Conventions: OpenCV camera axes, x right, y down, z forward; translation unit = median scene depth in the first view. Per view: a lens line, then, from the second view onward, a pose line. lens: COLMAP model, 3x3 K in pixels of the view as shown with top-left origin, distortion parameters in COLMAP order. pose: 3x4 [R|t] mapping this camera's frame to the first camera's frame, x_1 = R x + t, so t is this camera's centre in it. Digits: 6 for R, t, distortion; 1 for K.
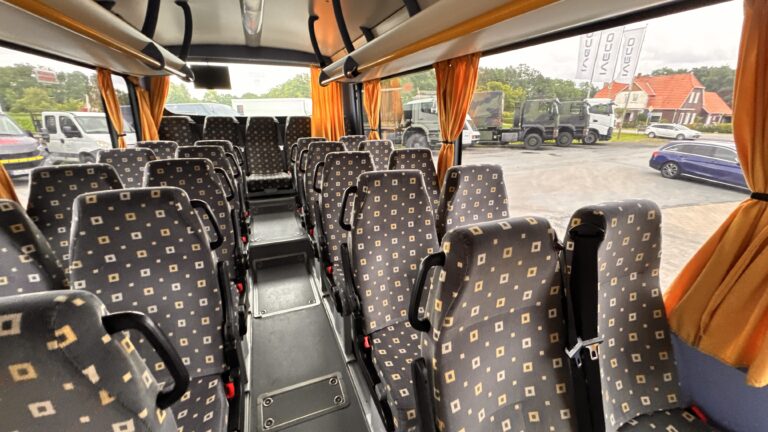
lens RADIAL K [[306.5, 0, 384.5], [0, 306.5, 213.4], [0, 0, 1]] dist [-0.002959, 0.000910]
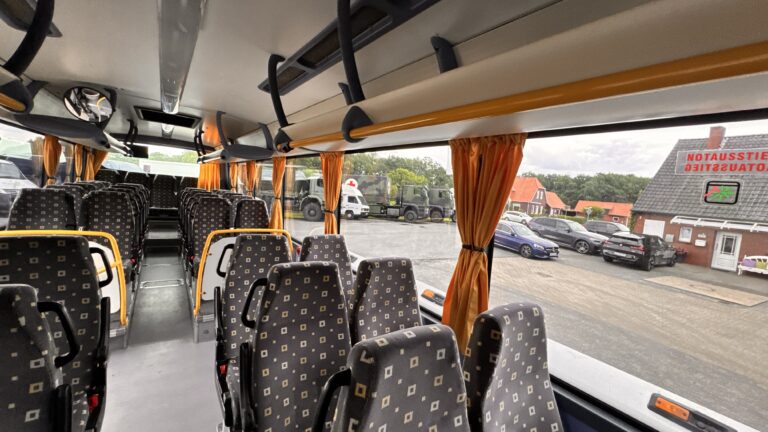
lens RADIAL K [[306.5, 0, 383.9], [0, 306.5, 215.8], [0, 0, 1]] dist [-0.002959, 0.000910]
pose [[0.967163, 0.065034, 0.245696, 0.439625], [-0.006958, 0.973121, -0.230187, 0.341758], [-0.254062, 0.220919, 0.941619, -1.020814]]
